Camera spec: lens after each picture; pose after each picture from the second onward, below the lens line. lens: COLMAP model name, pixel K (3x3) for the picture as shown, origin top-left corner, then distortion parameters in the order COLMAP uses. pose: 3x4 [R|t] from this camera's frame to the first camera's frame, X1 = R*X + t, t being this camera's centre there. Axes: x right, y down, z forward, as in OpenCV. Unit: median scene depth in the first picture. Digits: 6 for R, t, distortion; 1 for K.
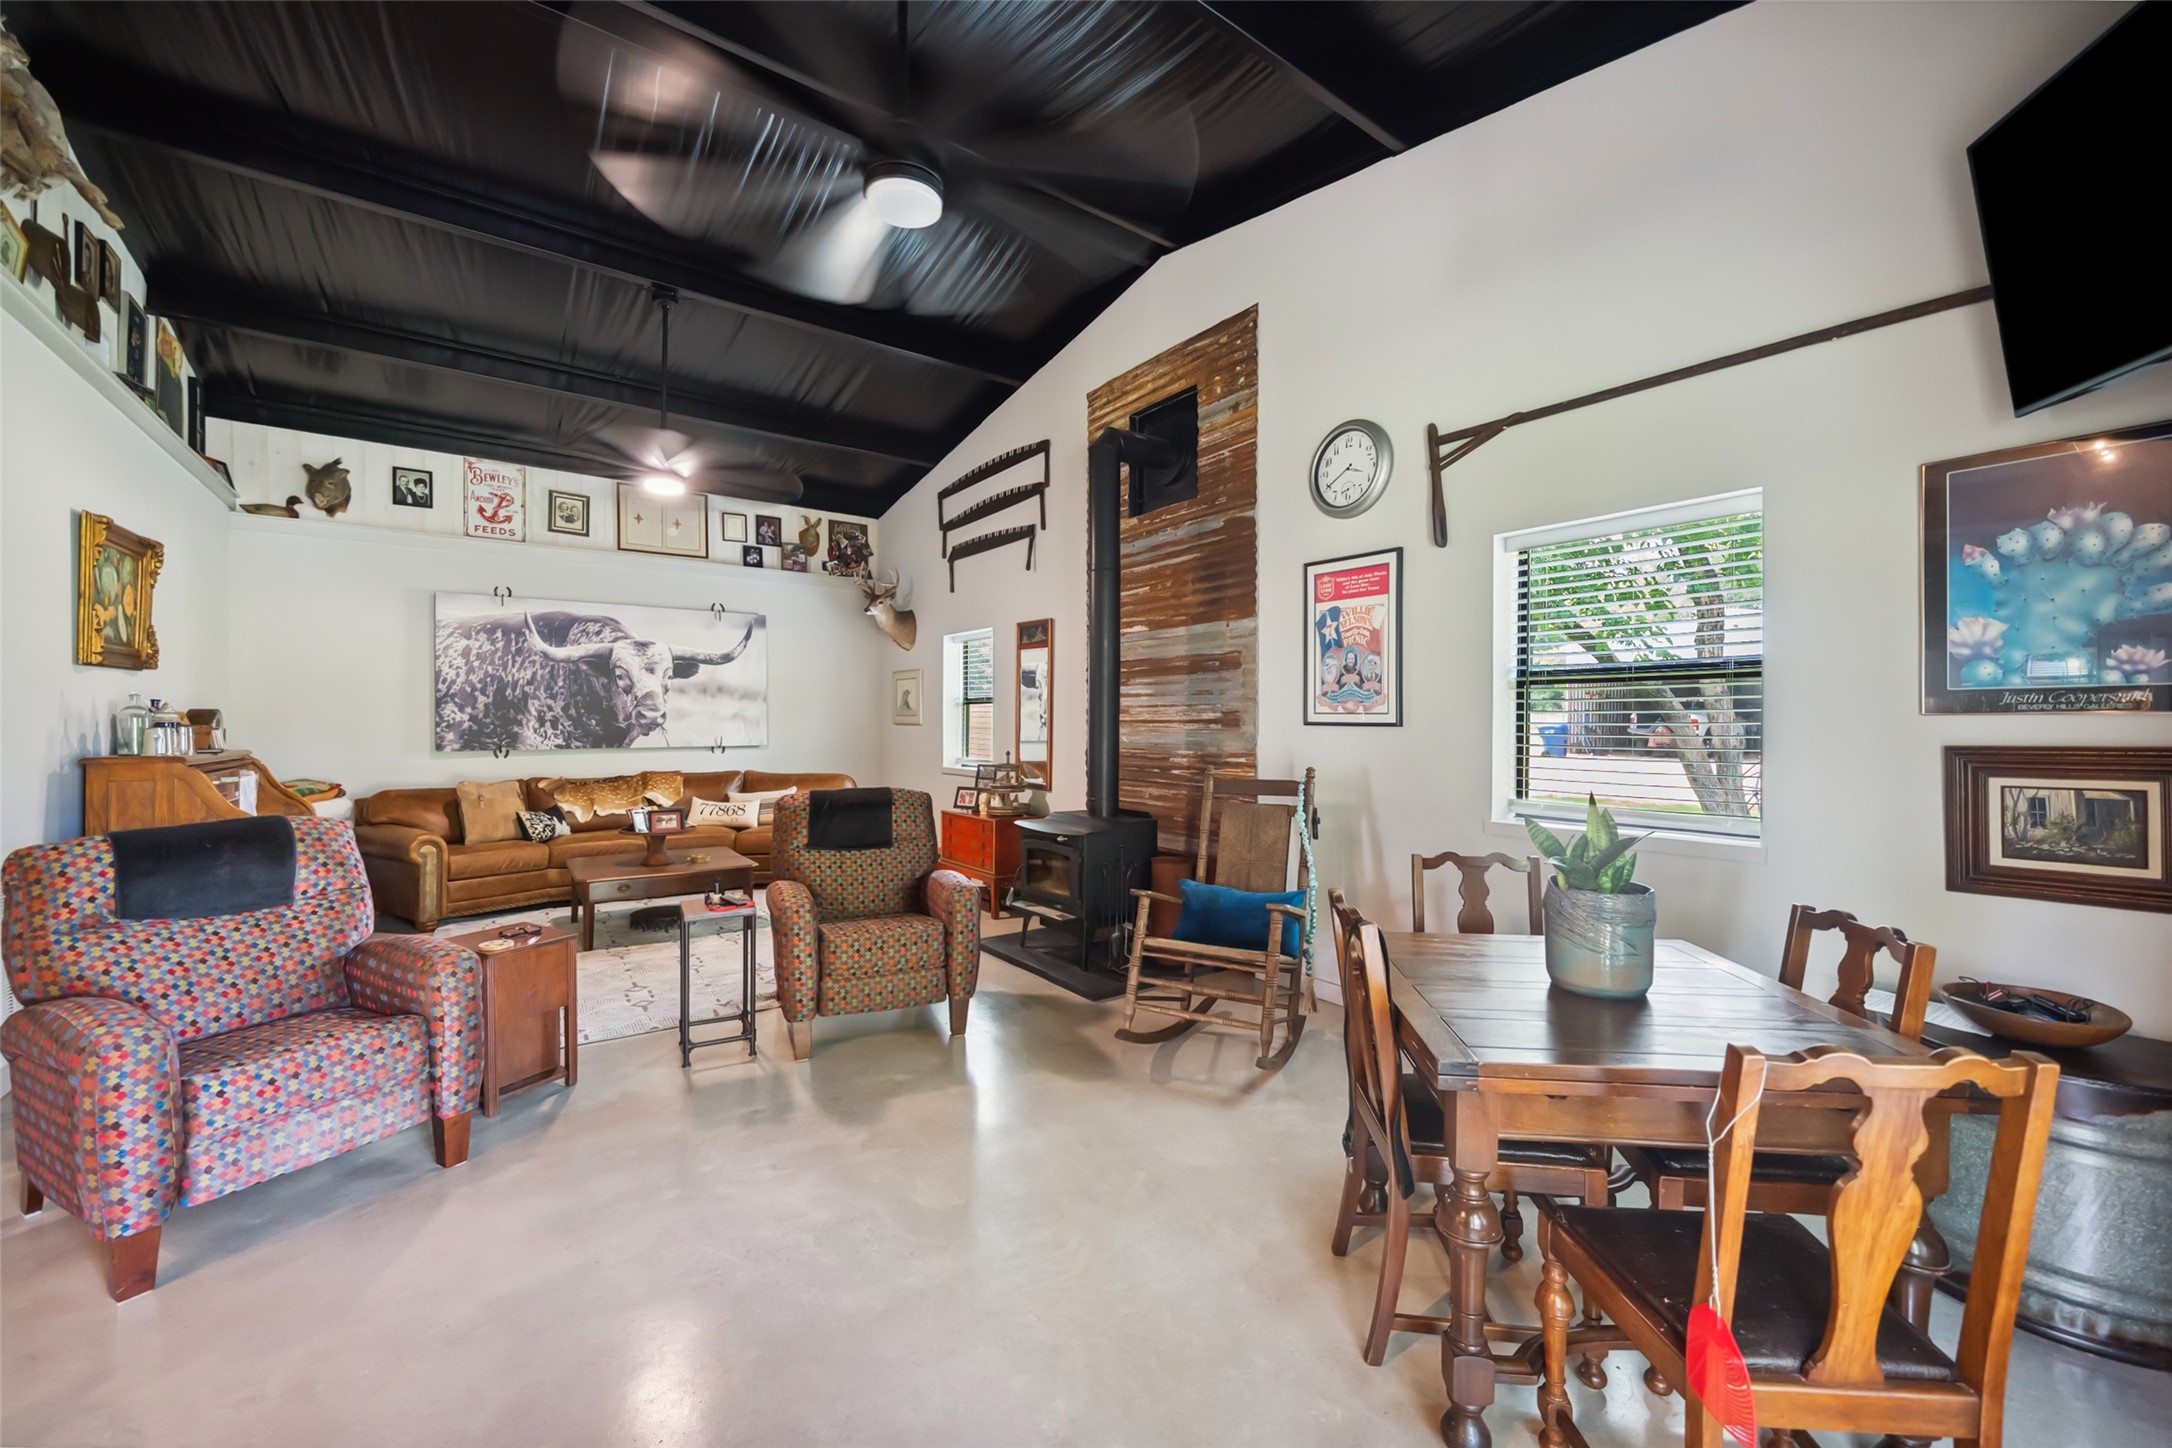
lens RADIAL K [[841.6, 0, 1083.4], [0, 841.6, 717.3], [0, 0, 1]] dist [-0.002708, -0.000358]
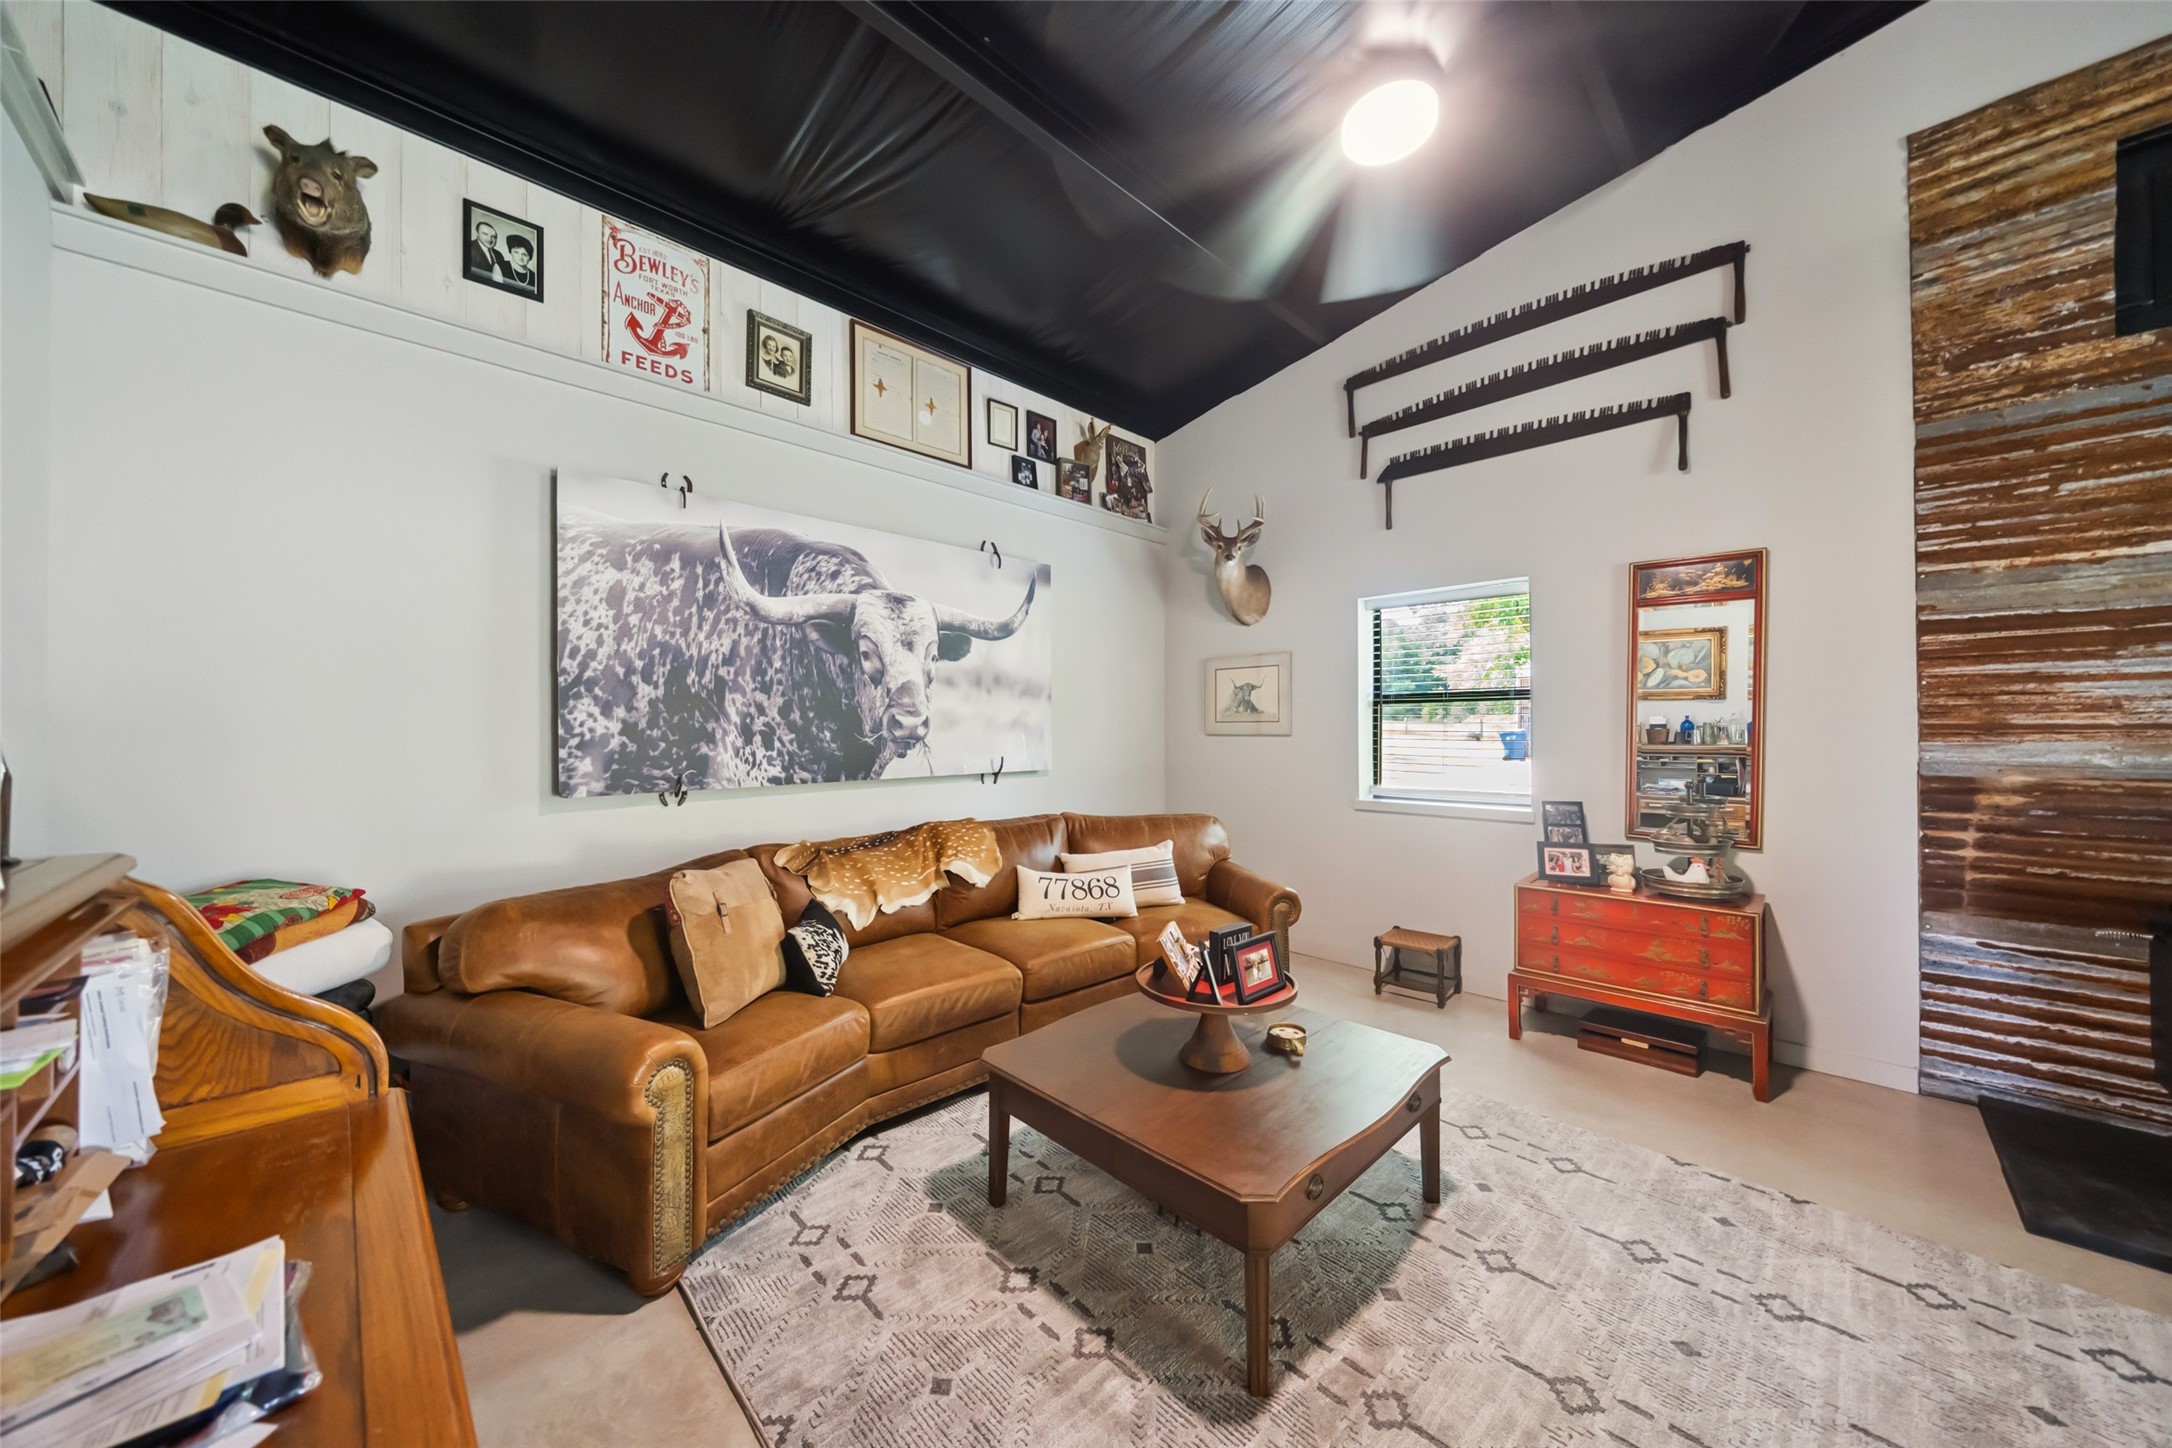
lens RADIAL K [[758.6, 0, 1090.1], [0, 758.6, 719.7], [0, 0, 1]] dist [-0.008784, 0.000999]
pose [[0.989154, -0.003379, 0.146840, -0.501327], [0.004701, 0.999951, -0.008658, 0.000950], [-0.146804, 0.009255, 0.989122, 0.496895]]
